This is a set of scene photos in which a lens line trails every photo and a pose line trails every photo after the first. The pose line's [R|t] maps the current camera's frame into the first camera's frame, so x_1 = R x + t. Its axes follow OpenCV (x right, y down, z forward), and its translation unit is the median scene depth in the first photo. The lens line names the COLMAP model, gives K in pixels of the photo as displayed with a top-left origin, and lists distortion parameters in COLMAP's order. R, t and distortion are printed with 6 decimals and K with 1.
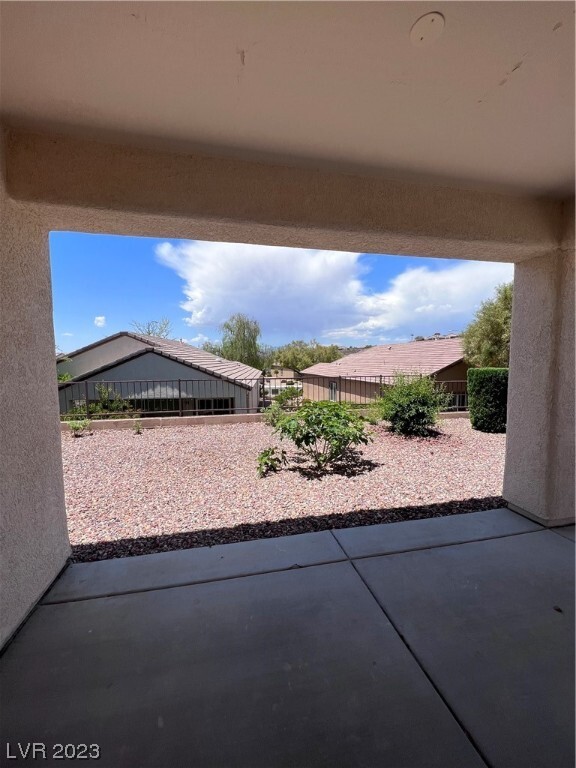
lens RADIAL K [[310.2, 0, 289.1], [0, 310.2, 382.7], [0, 0, 1]] dist [-0.002297, 0.000137]
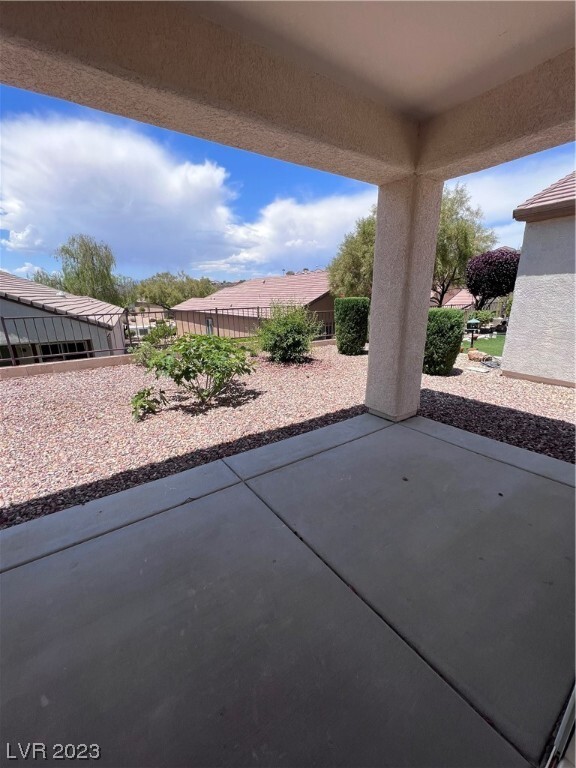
lens RADIAL K [[310.2, 0, 288.8], [0, 310.2, 382.3], [0, 0, 1]] dist [-0.002297, 0.000137]
pose [[0.924409, -0.109442, 0.365364, -0.002245], [0.035319, 0.978394, 0.203709, 0.024586], [-0.379765, -0.175406, 0.908302, 0.035445]]
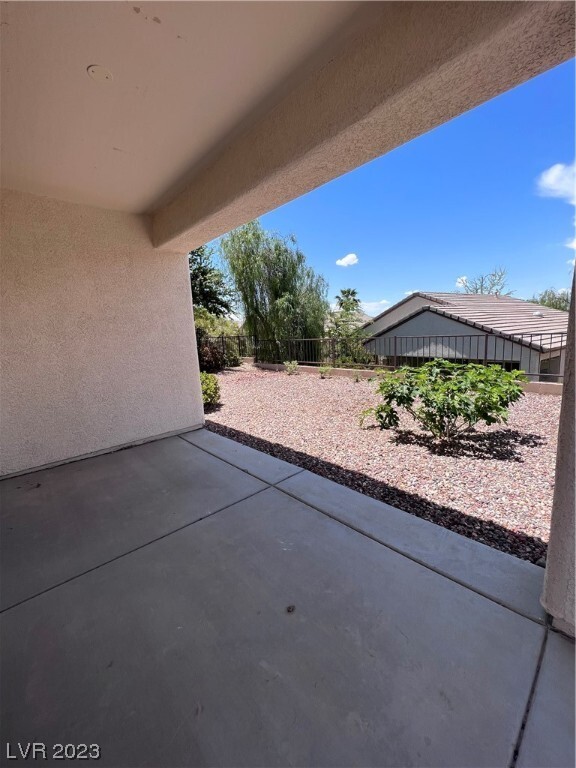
lens RADIAL K [[310.2, 0, 287.2], [0, 310.2, 380.0], [0, 0, 1]] dist [-0.002297, 0.000137]
pose [[0.500953, 0.115158, -0.857779, 0.604702], [-0.015773, 0.992159, 0.123987, 0.018828], [0.865331, -0.048581, 0.498841, 0.254845]]
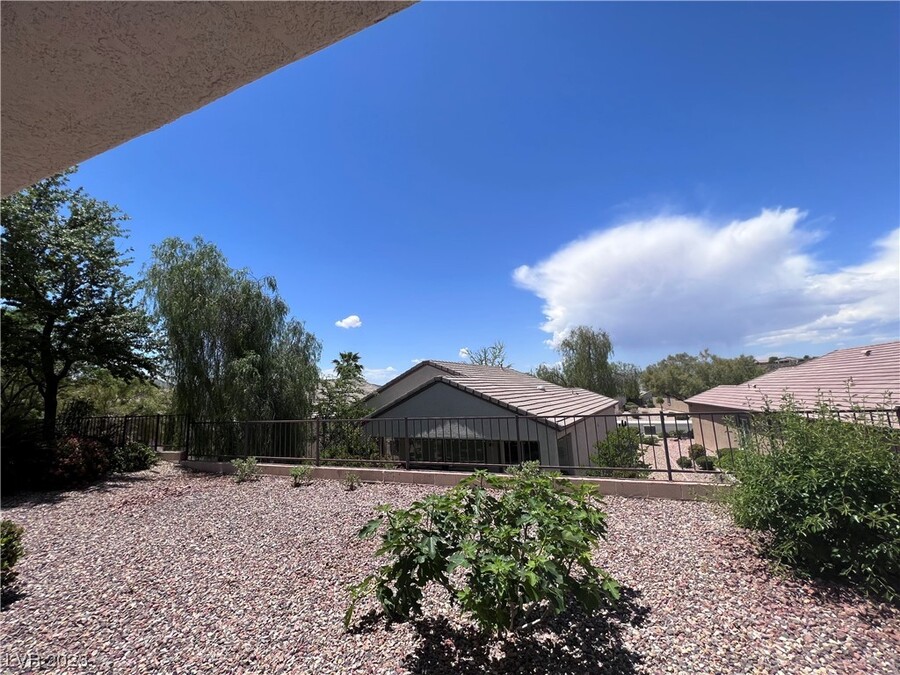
lens RADIAL K [[363.5, 0, 449.0], [0, 363.5, 343.3], [0, 0, 1]] dist [-0.002297, 0.000137]
pose [[0.831042, -0.105389, -0.546133, 0.372968], [-0.002621, 0.981132, -0.193320, -0.028481], [0.556203, 0.162089, 0.815086, 0.504368]]
